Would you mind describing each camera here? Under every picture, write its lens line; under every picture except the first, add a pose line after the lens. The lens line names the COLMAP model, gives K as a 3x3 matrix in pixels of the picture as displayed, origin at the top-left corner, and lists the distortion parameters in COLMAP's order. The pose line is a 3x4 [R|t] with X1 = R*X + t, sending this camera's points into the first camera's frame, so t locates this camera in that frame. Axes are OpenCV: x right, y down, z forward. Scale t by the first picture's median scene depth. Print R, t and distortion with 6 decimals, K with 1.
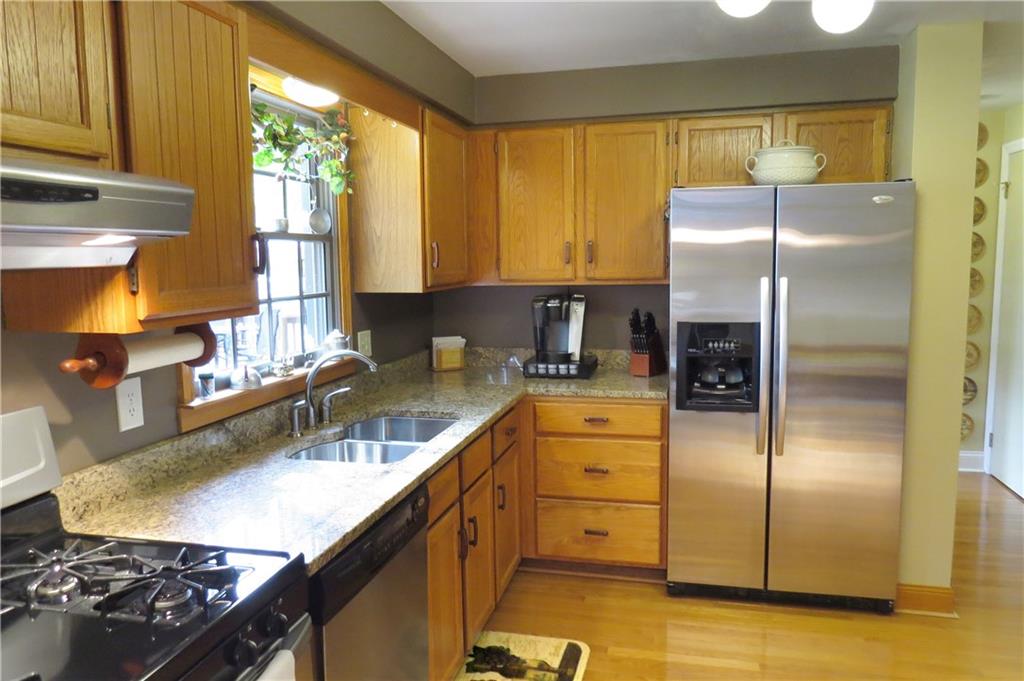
lens RADIAL K [[727.7, 0, 512.3], [0, 727.7, 339.0], [0, 0, 1]] dist [-0.025184, 0.000787]
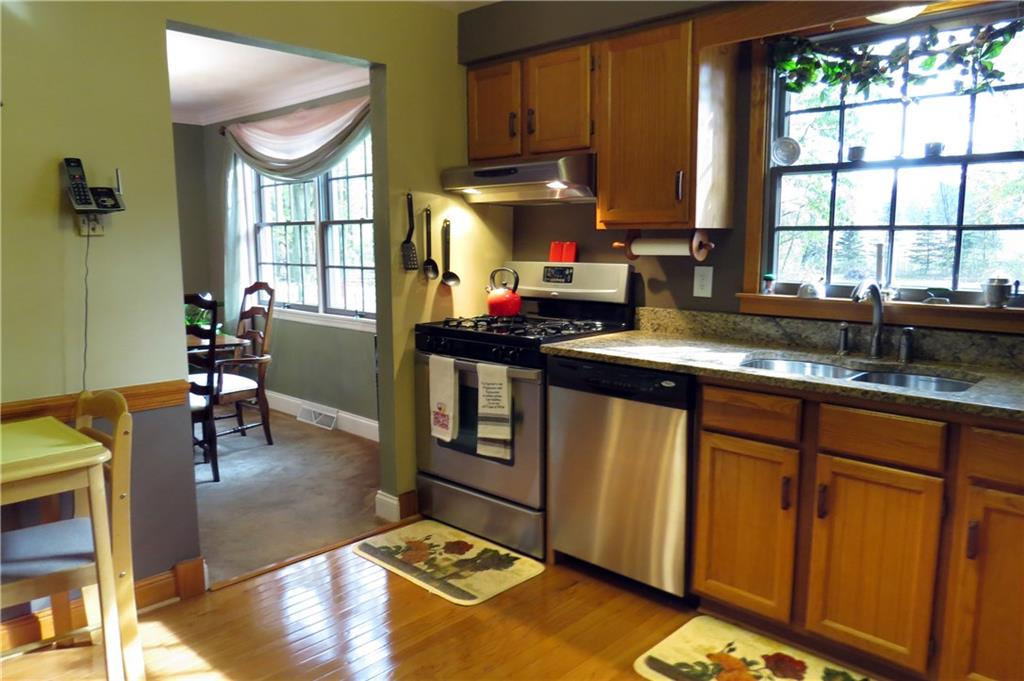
lens RADIAL K [[727.7, 0, 512.3], [0, 727.7, 339.0], [0, 0, 1]] dist [-0.025184, 0.000787]
pose [[-0.498959, 0.133355, -0.856304, 1.067066], [-0.088372, 0.975110, 0.203351, -0.076749], [0.862108, 0.177137, -0.474755, 1.366014]]
